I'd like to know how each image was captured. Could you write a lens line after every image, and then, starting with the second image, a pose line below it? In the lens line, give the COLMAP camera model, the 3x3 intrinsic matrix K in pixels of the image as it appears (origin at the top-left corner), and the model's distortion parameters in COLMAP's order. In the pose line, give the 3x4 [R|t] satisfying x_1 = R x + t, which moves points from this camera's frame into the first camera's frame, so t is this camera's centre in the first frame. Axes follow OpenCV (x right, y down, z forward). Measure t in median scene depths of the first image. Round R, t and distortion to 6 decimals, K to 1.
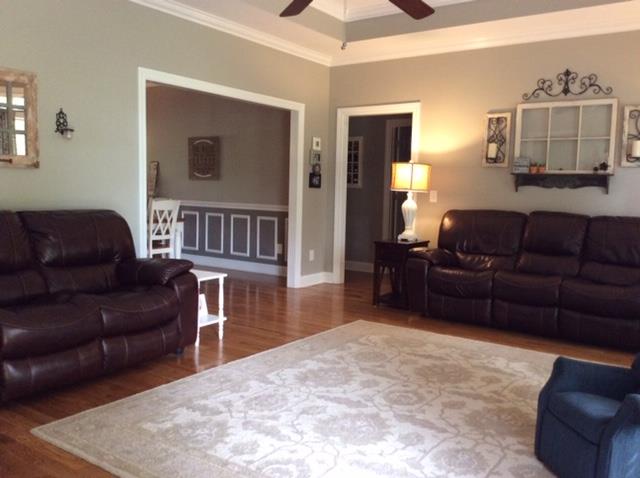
lens RADIAL K [[593.9, 0, 310.7], [0, 593.9, 235.7], [0, 0, 1]] dist [0.129823, -0.231086]
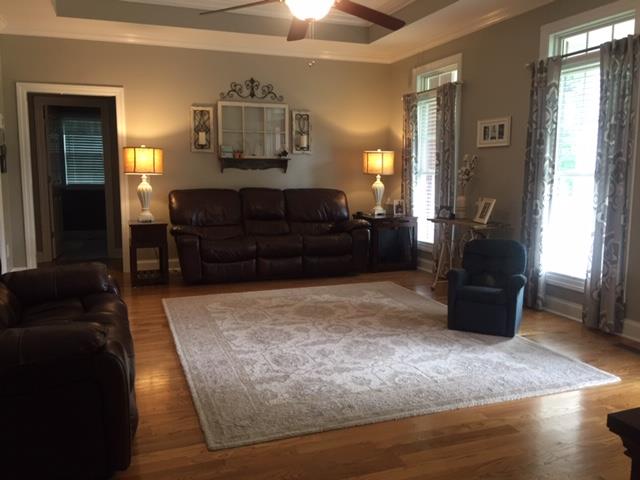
lens RADIAL K [[593.9, 0, 310.7], [0, 593.9, 236.7], [0, 0, 1]] dist [0.129823, -0.231086]
pose [[0.538691, -0.121719, 0.833665, -0.659604], [0.078127, 0.992462, 0.094420, -0.049287], [-0.838873, 0.014268, 0.544140, 0.203761]]
